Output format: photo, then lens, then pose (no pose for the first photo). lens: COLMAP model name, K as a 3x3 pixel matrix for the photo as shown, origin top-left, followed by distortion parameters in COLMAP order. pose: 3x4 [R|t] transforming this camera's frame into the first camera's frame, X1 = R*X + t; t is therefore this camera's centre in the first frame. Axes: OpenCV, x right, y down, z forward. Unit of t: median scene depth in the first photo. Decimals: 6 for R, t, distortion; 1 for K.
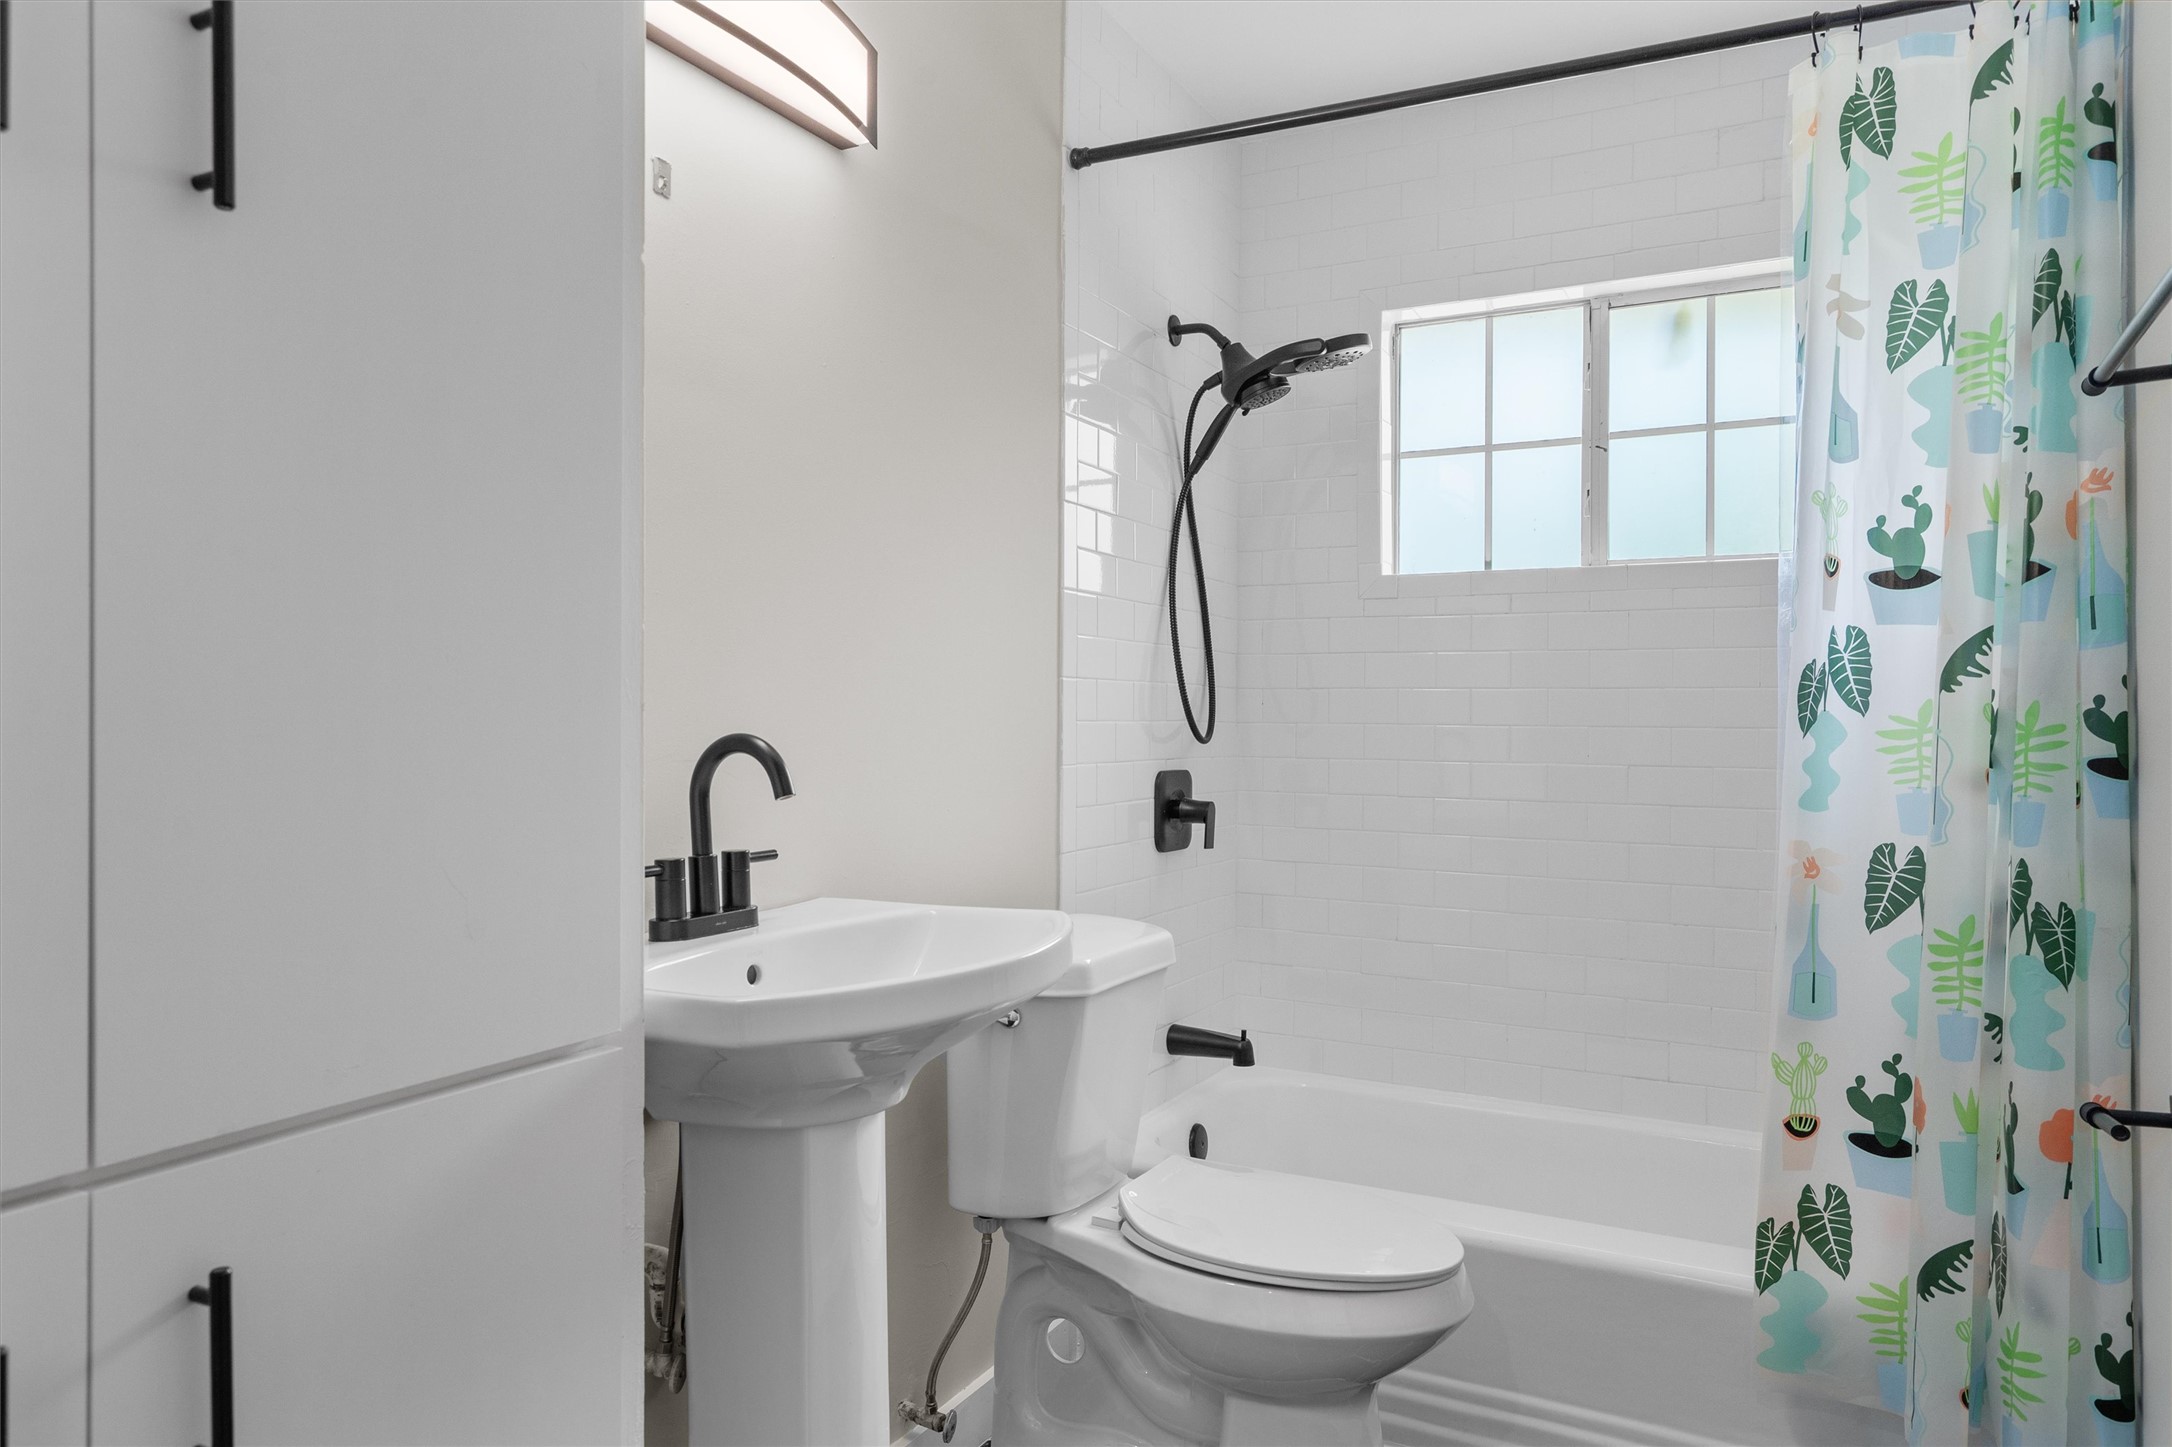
lens RADIAL K [[1377.5, 0, 1084.7], [0, 1377.5, 730.7], [0, 0, 1]] dist [0.003452, 0.002725]
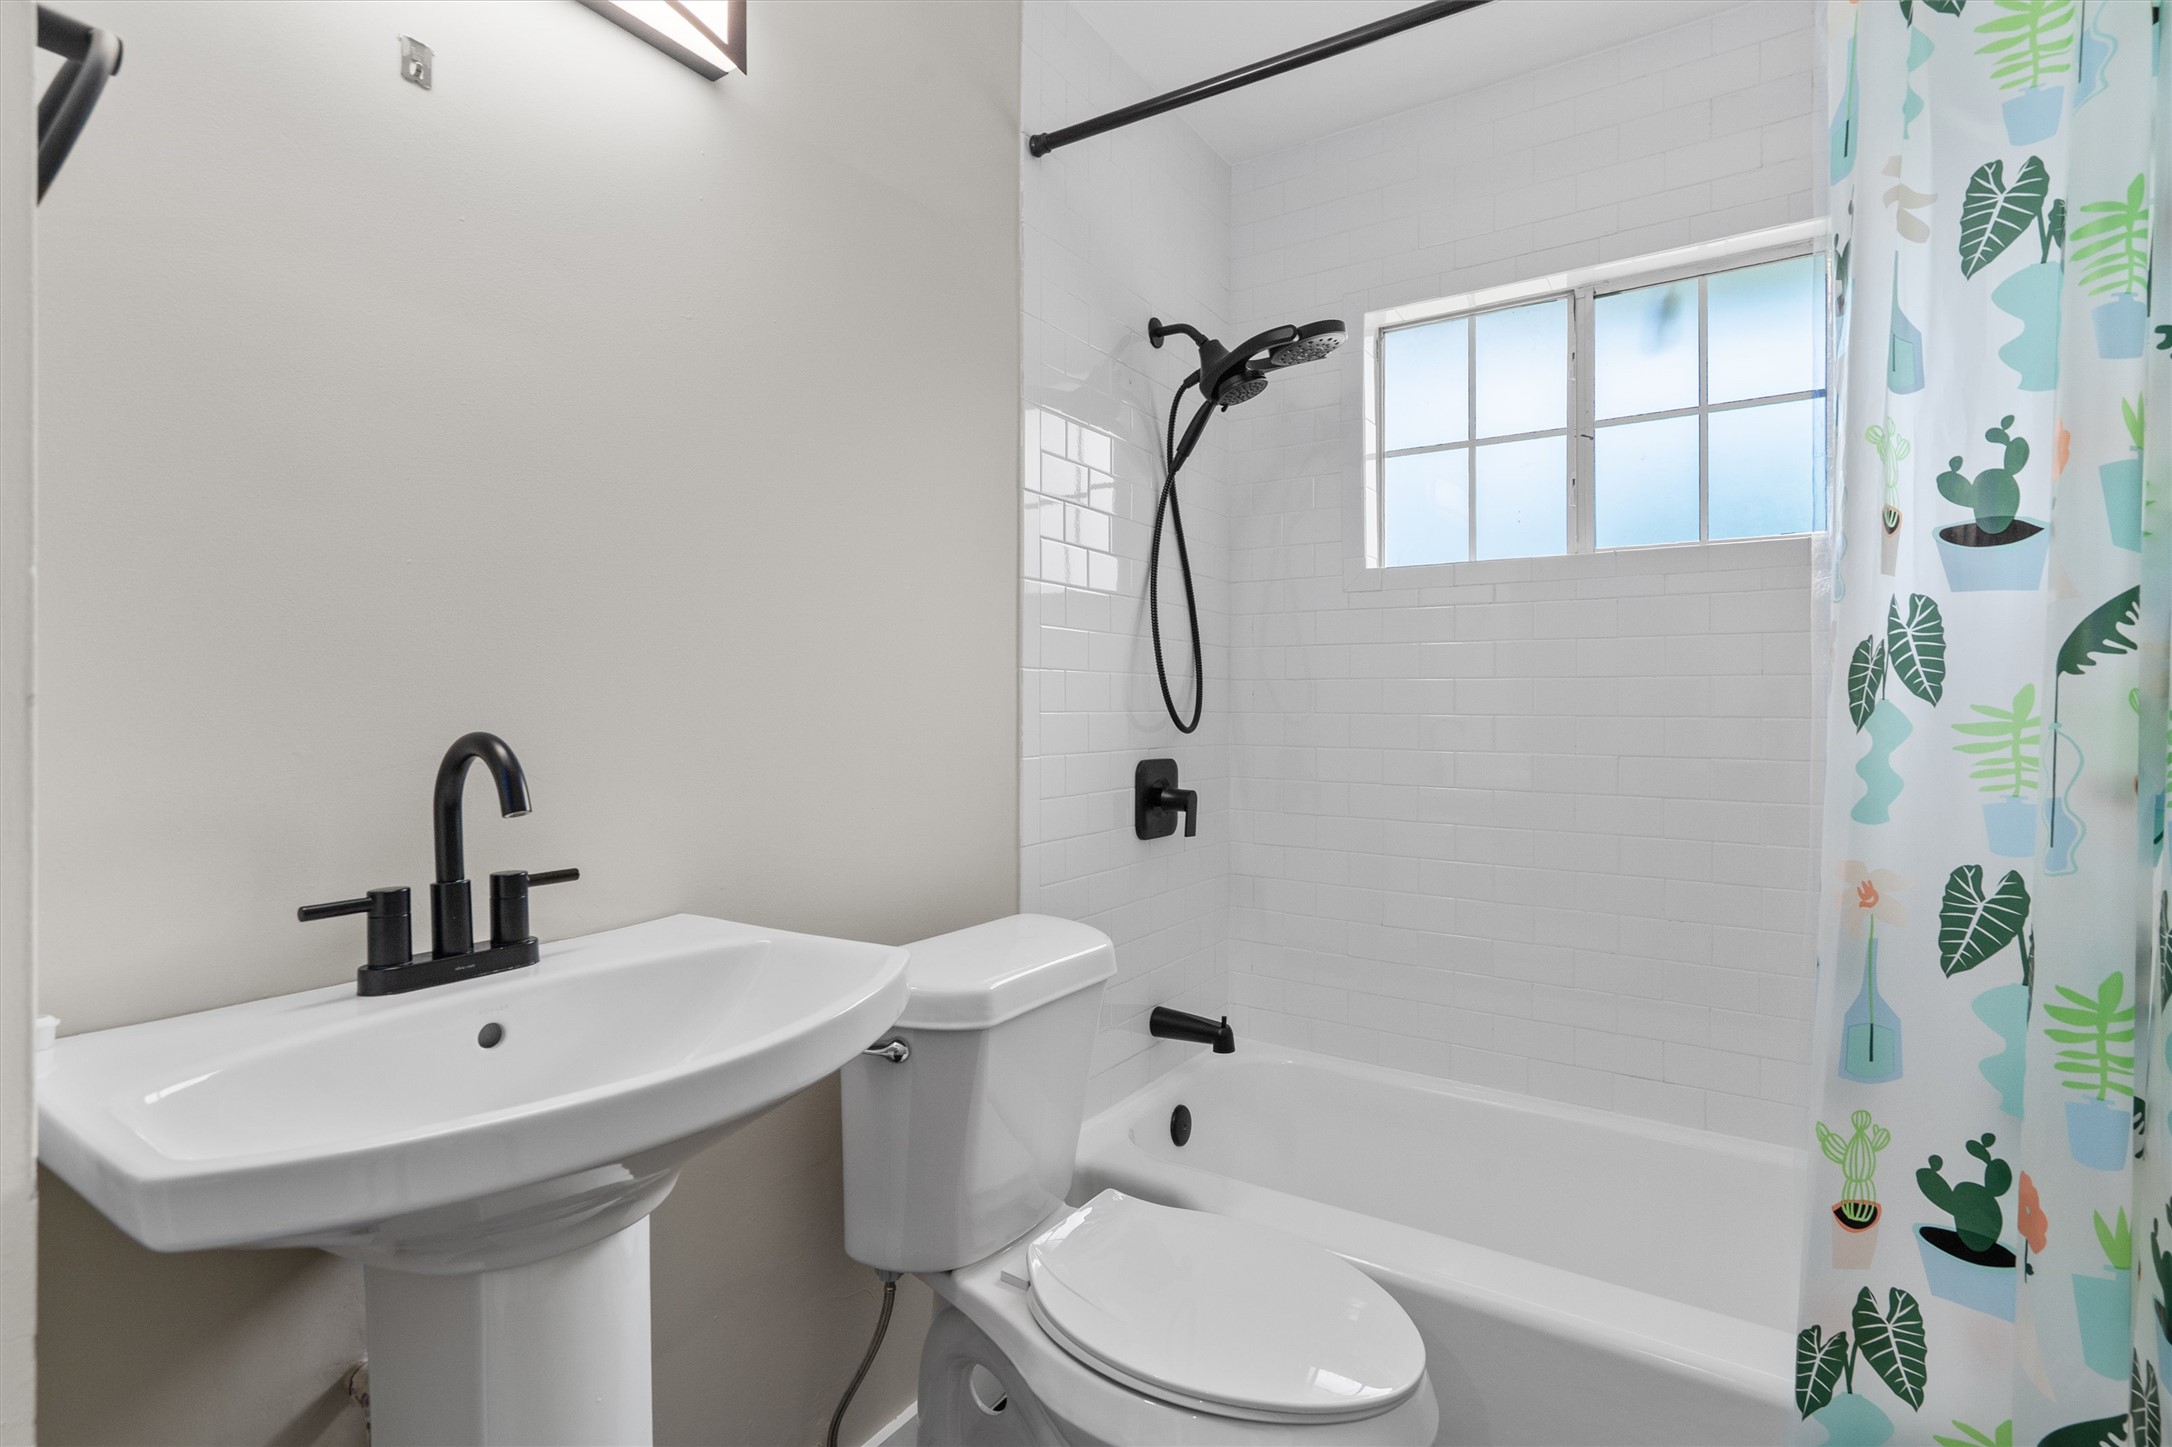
lens RADIAL K [[1006.1, 0, 1088.4], [0, 1006.1, 706.5], [0, 0, 1]] dist [-0.011641, 0.005211]
pose [[0.995302, -0.002570, -0.096785, 0.129507], [0.001639, 0.999952, -0.009698, -0.005235], [0.096805, 0.009494, 0.995258, 0.371159]]
